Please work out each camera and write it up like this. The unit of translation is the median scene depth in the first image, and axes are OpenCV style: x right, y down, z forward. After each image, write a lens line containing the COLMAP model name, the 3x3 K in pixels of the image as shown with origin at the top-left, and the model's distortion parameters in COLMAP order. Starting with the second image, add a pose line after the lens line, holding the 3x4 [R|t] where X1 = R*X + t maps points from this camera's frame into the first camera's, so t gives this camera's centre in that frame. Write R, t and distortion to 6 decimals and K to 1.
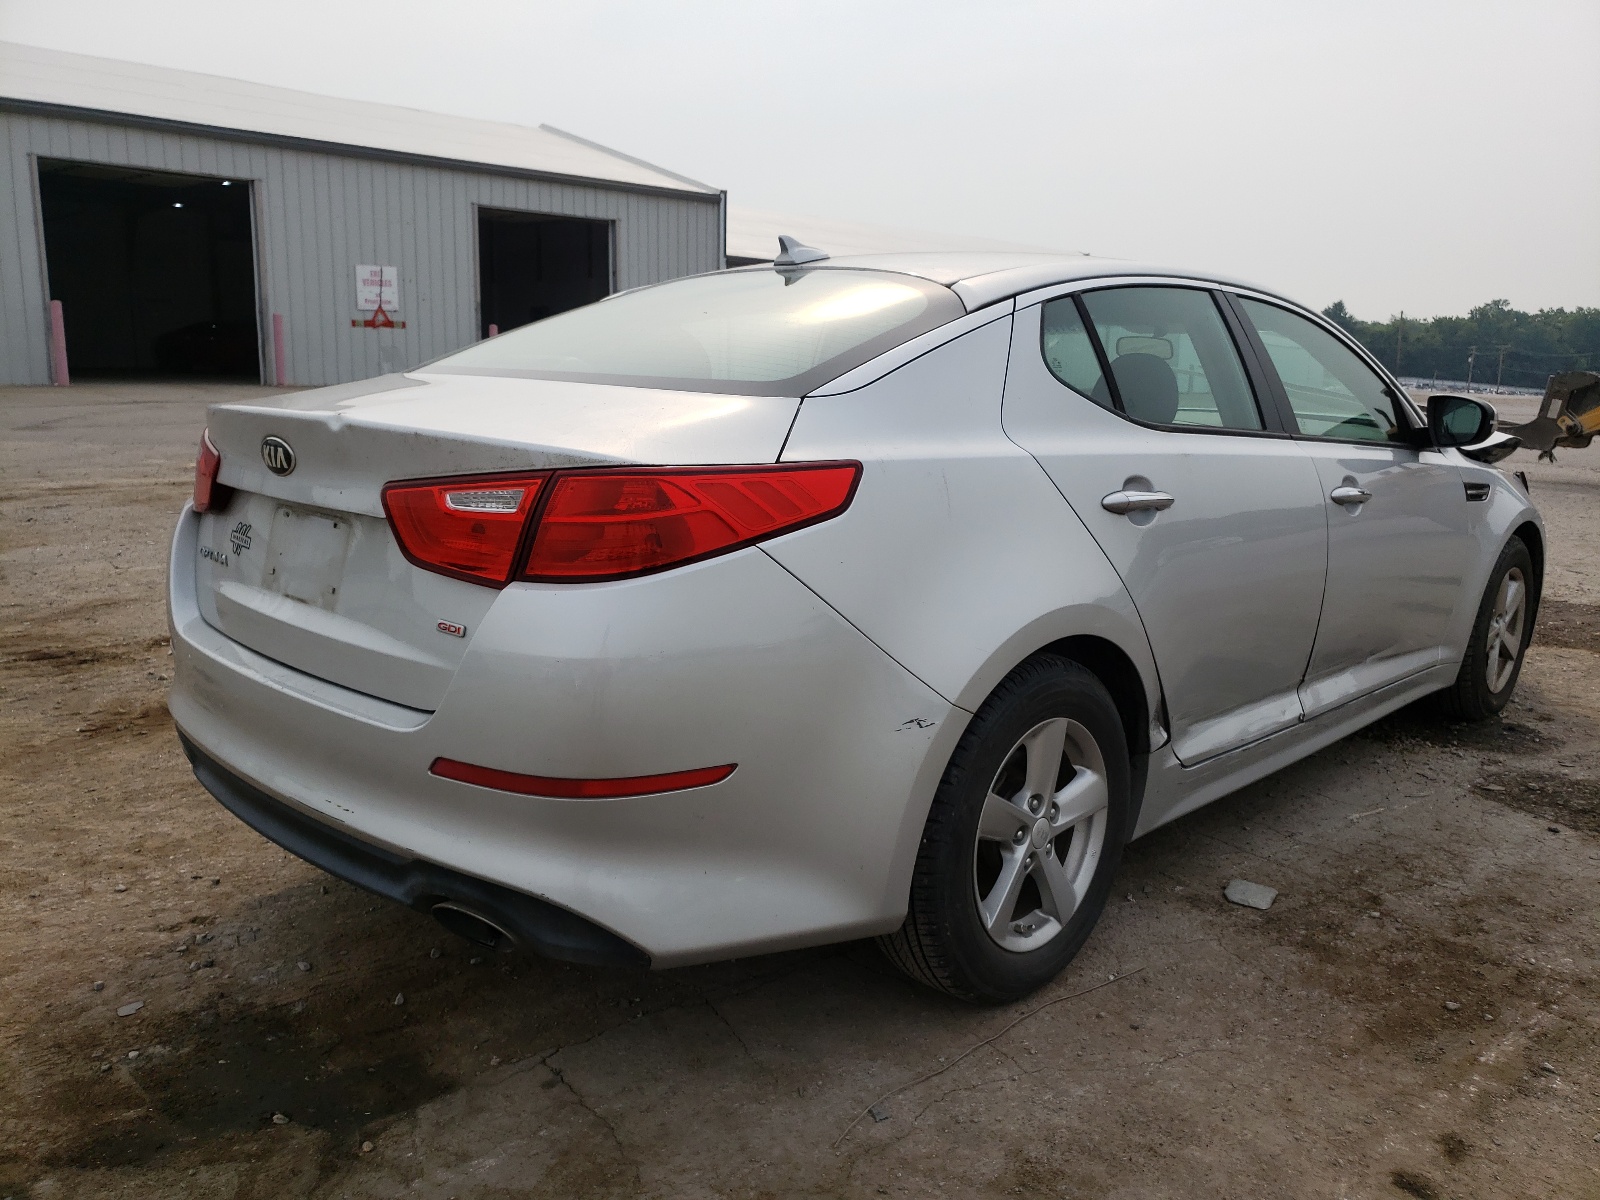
lens RADIAL K [[1261.1, 0, 793.0], [0, 1261.1, 602.0], [0, 0, 1]] dist [0.046408, -0.016487]
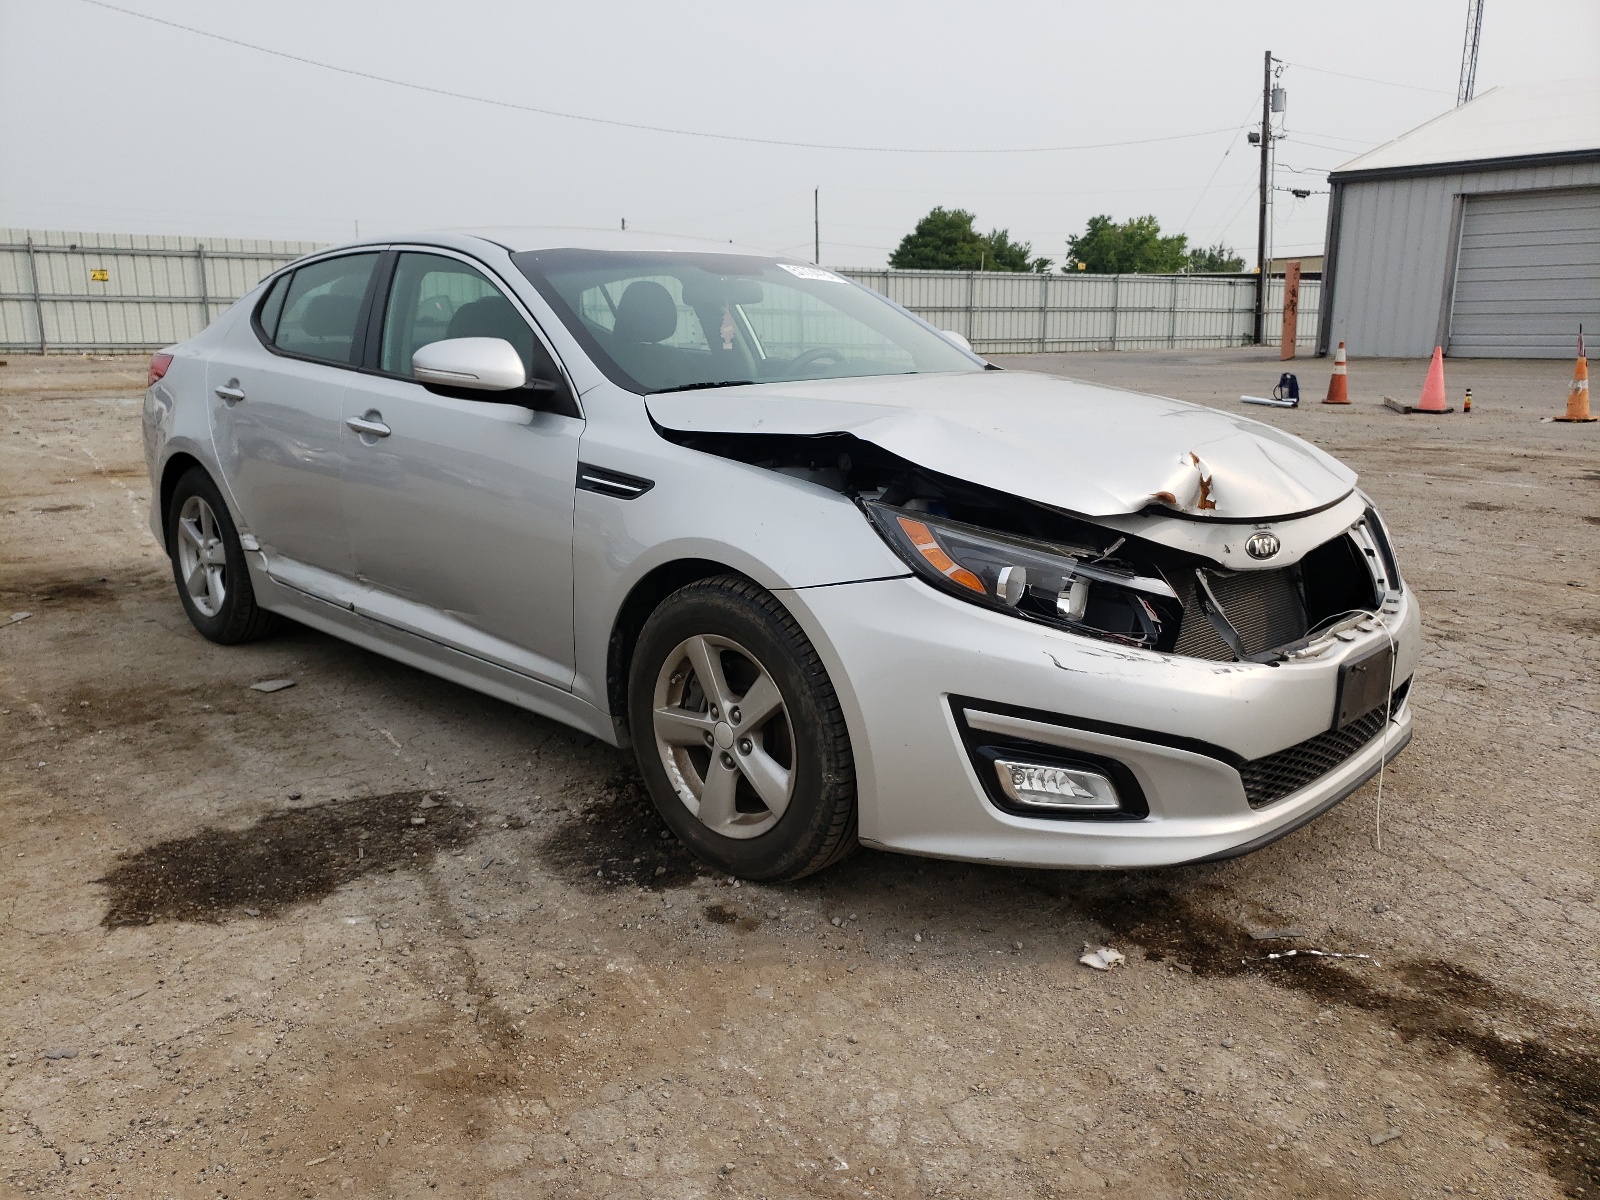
lens RADIAL K [[1261.1, 0, 783.8], [0, 1261.1, 606.7], [0, 0, 1]] dist [0.046408, -0.016487]
pose [[-0.017601, 0.245459, -0.969247, 1.623533], [-0.164520, 0.955473, 0.244958, -0.285713], [0.986217, 0.163772, 0.023566, 1.432250]]
